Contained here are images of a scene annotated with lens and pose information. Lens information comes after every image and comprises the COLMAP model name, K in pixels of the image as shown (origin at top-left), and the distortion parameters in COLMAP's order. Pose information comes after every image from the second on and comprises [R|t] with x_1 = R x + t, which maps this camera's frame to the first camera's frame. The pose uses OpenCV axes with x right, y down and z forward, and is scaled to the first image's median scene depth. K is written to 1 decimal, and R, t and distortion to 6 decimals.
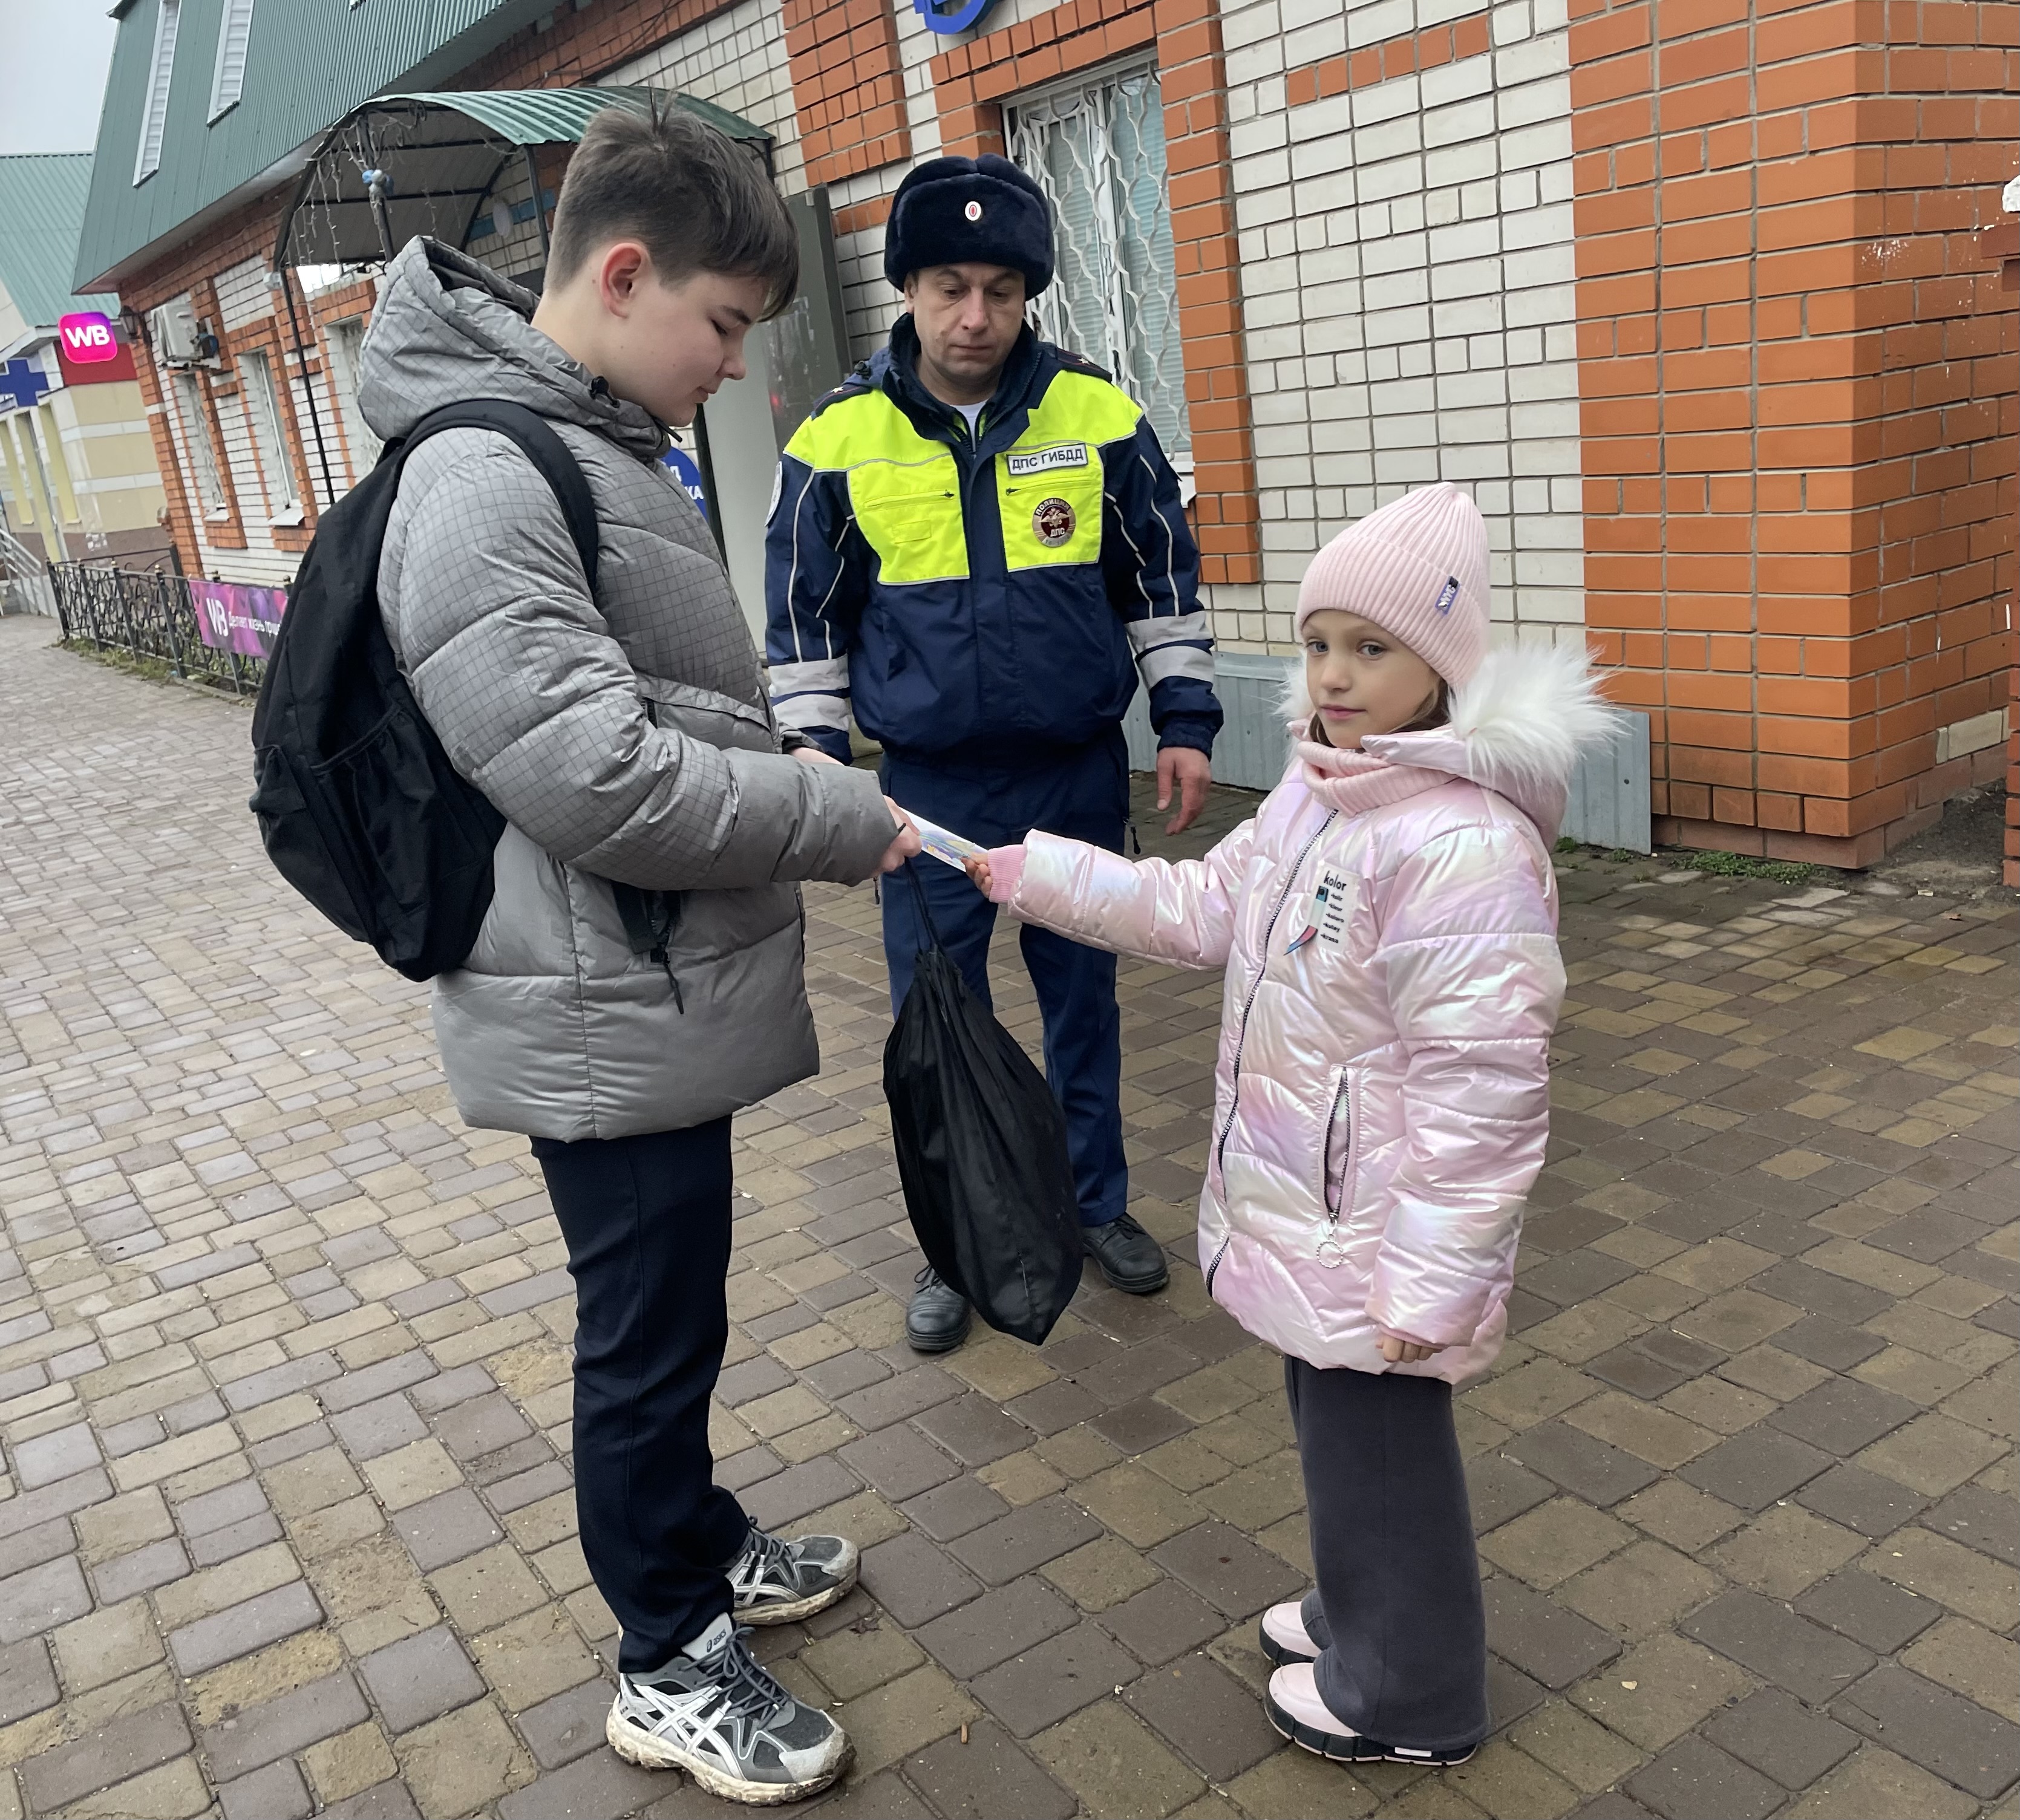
lens RADIAL K [[2008.0, 0, 1010.0], [0, 2008.0, 910.0], [0, 0, 1]] dist [0.104695, -0.141504]
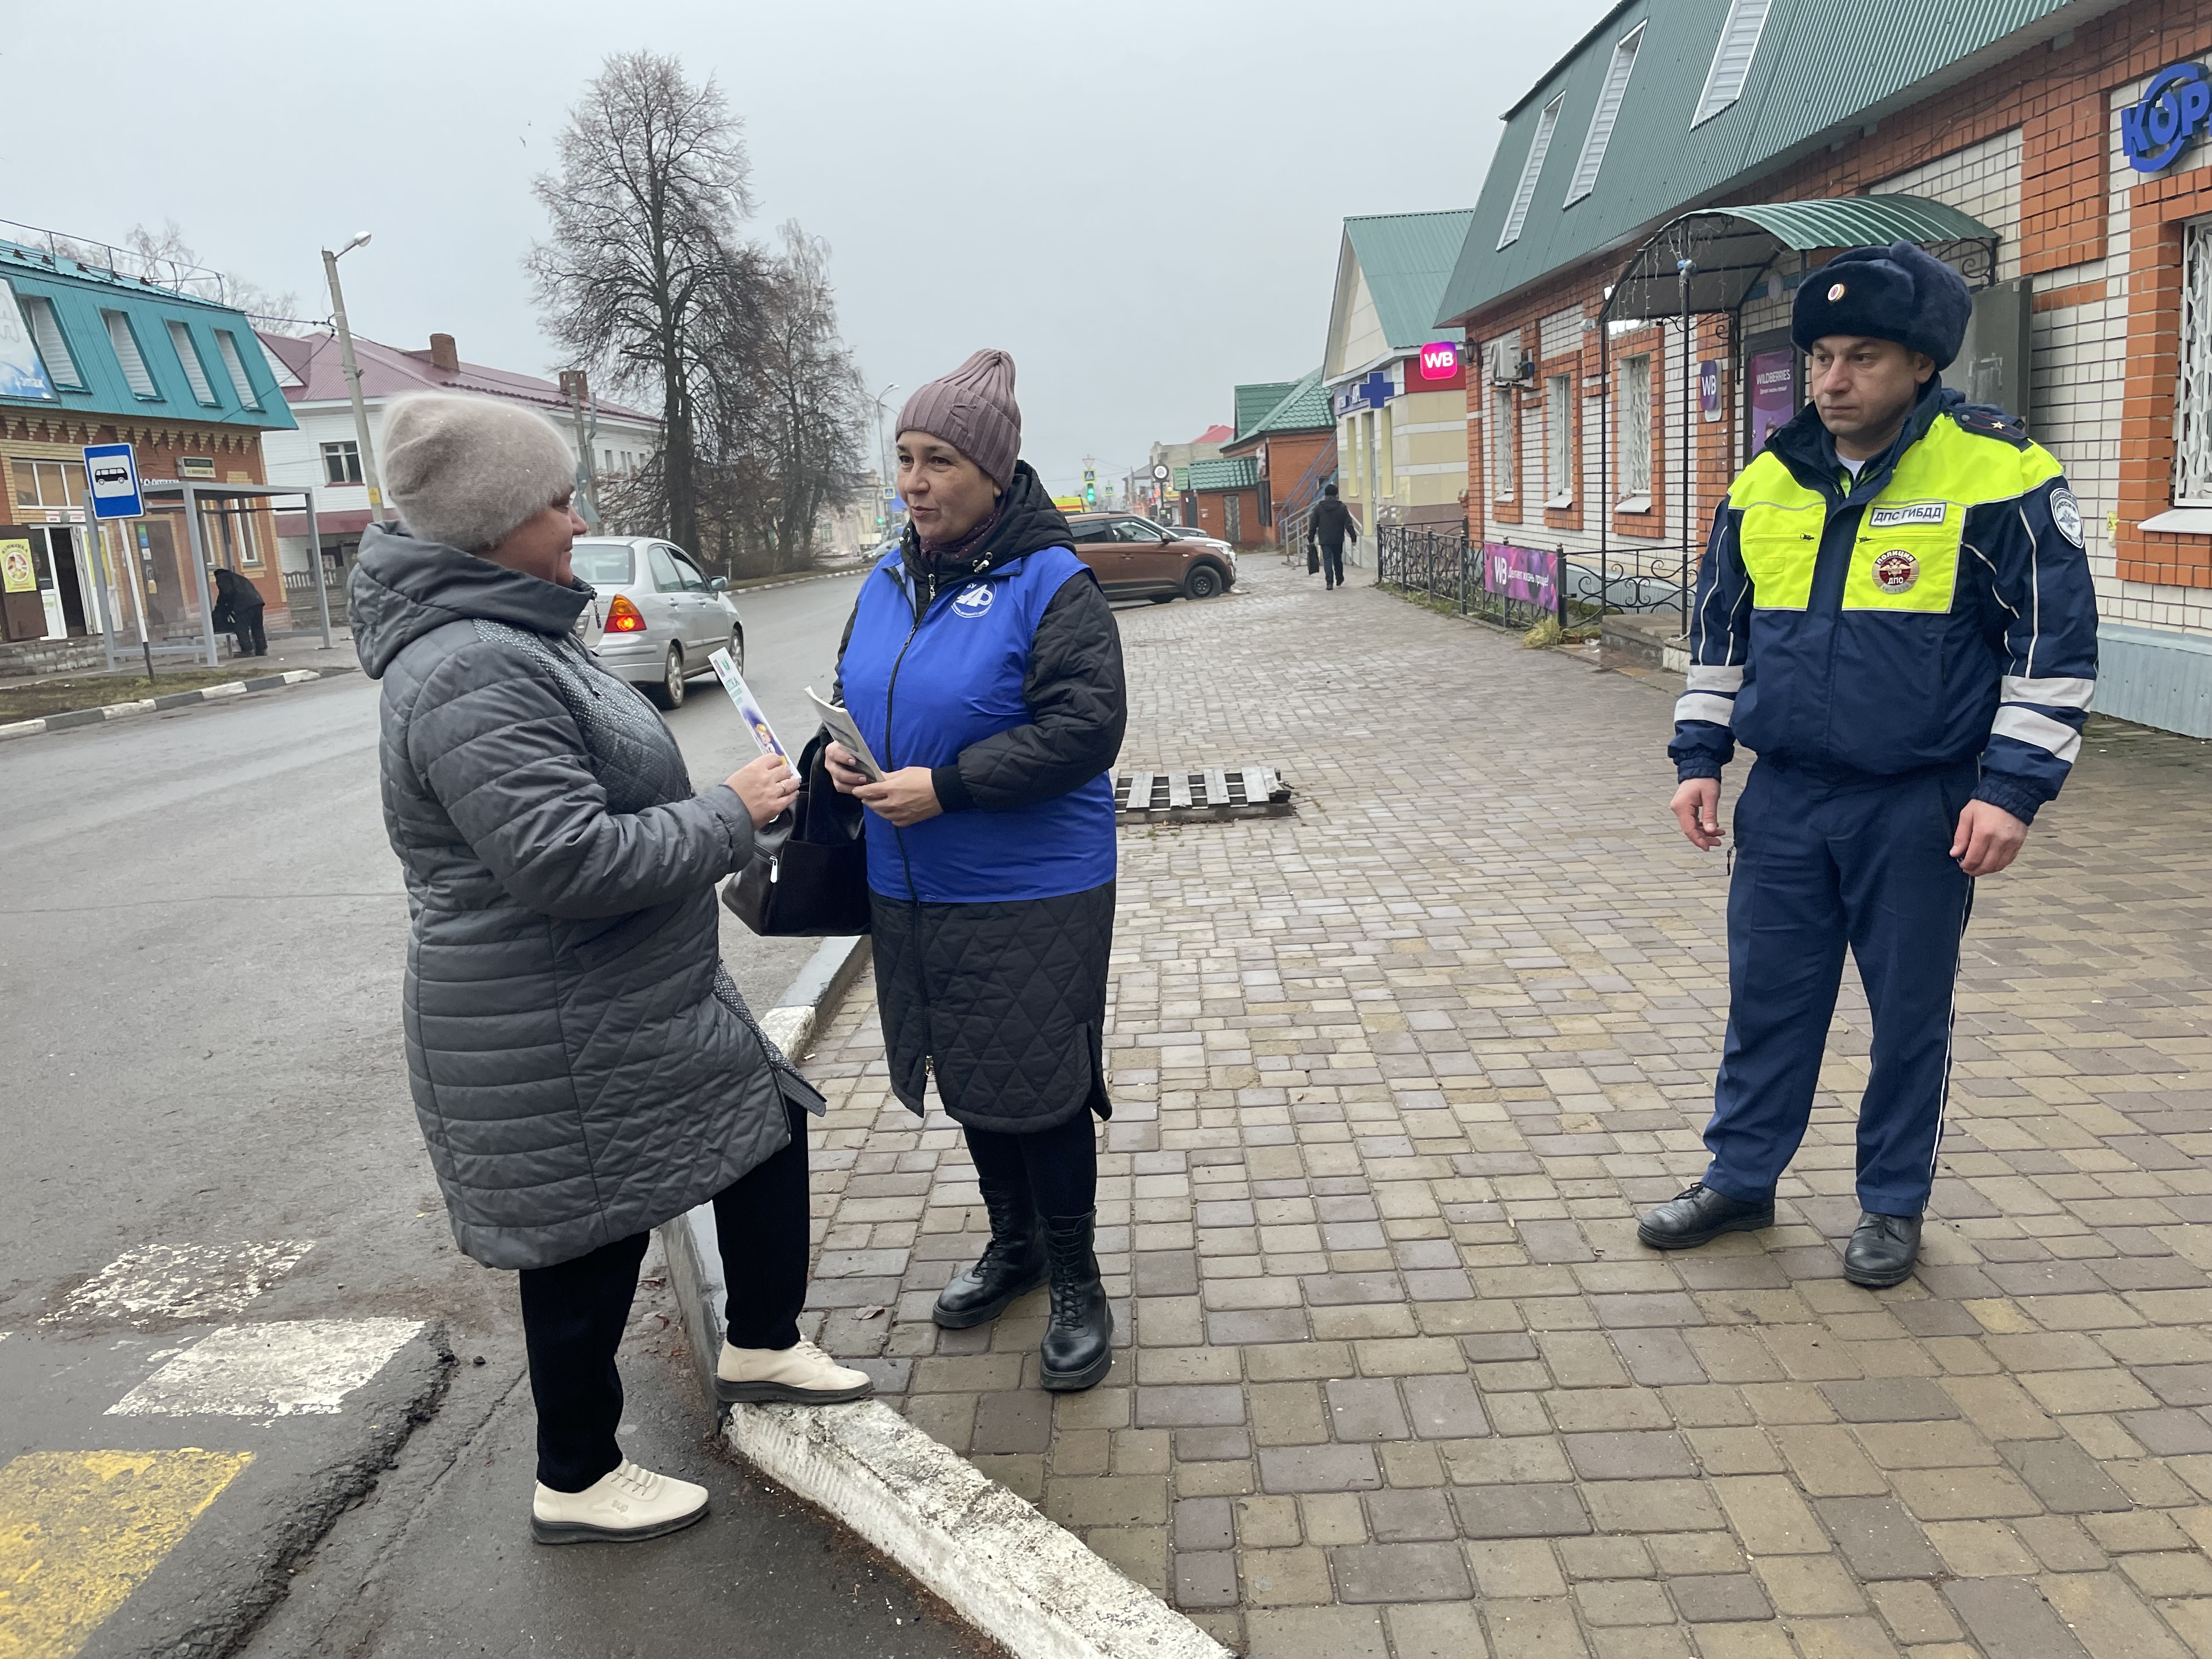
lens RADIAL K [[1701.4, 0, 1106.0], [0, 1701.4, 829.5], [0, 0, 1]] dist [0.090000, -0.123336]
pose [[0.833185, 0.170334, -0.526107, 0.057293], [-0.173280, 0.983884, 0.044126, 0.049399], [0.525144, 0.054398, 0.849273, -0.239024]]
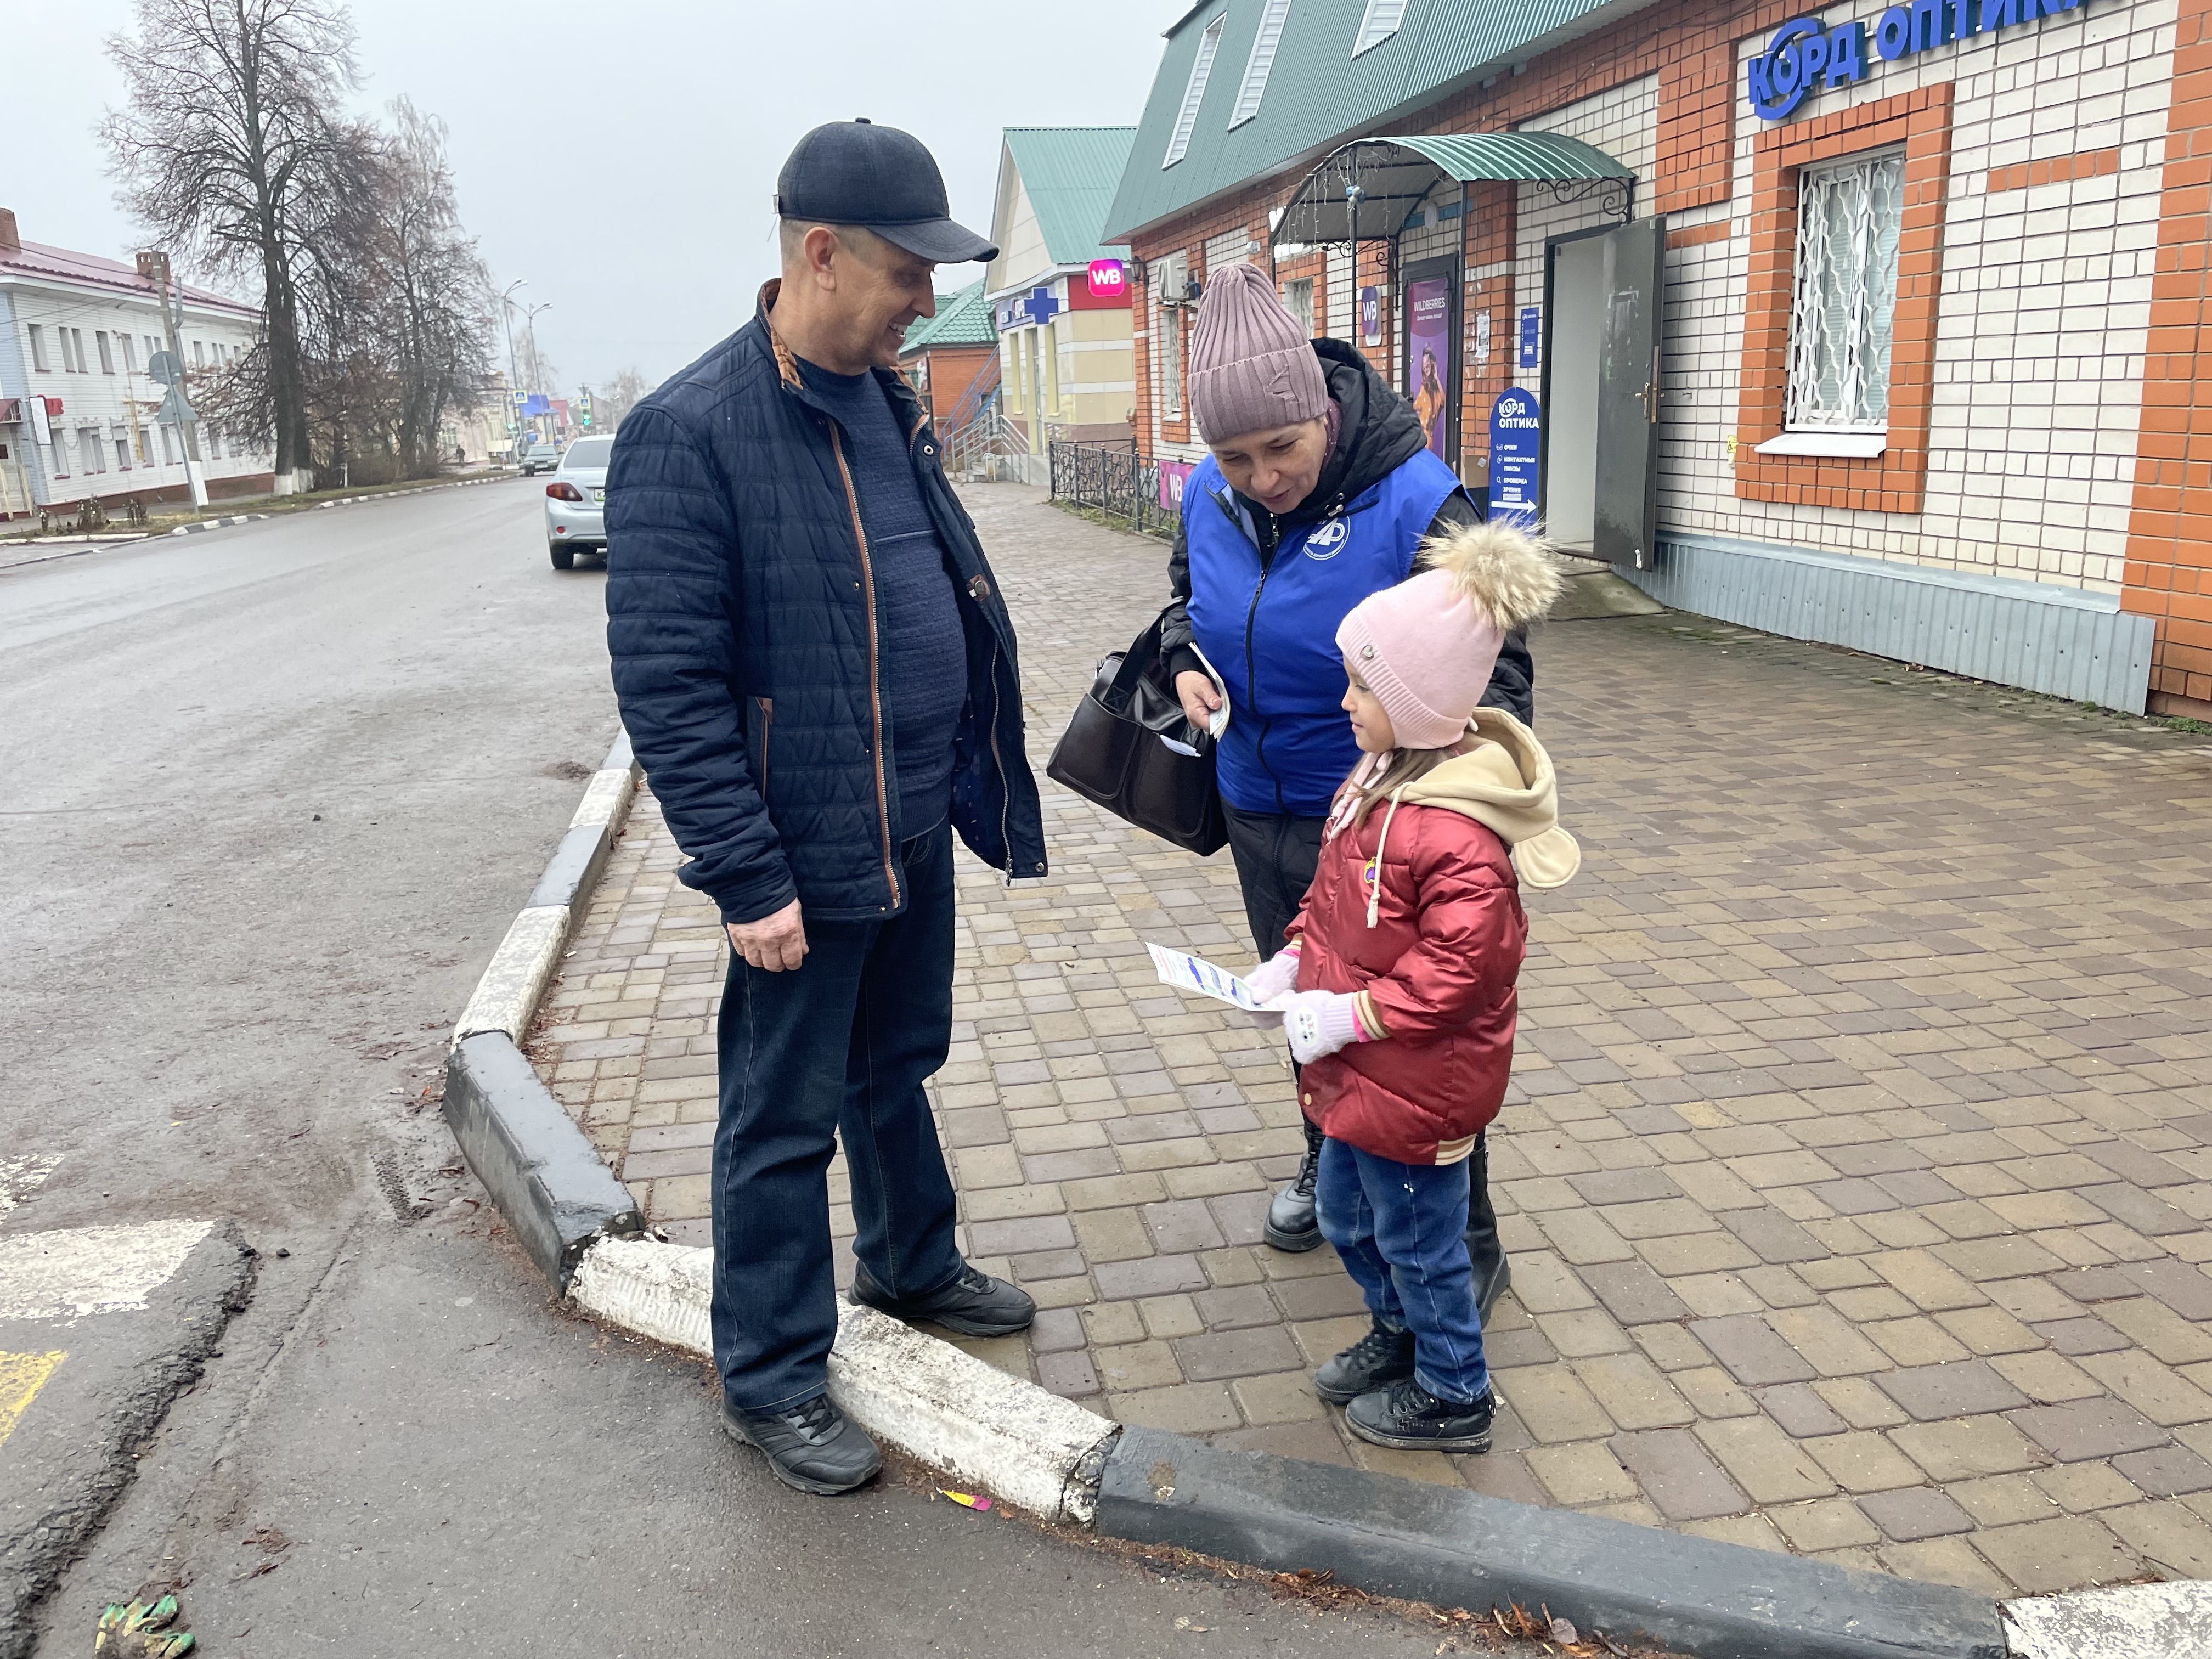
lens RADIAL K [[1701.4, 0, 1106.0], [0, 1701.4, 829.5], [0, 0, 1]] dist [0.090000, -0.123336]
pose [[0.920879, 0.173710, -0.349009, 0.043485], [-0.163836, 0.984789, 0.057863, 0.061620], [0.353752, 0.003896, 0.935331, -0.263726]]
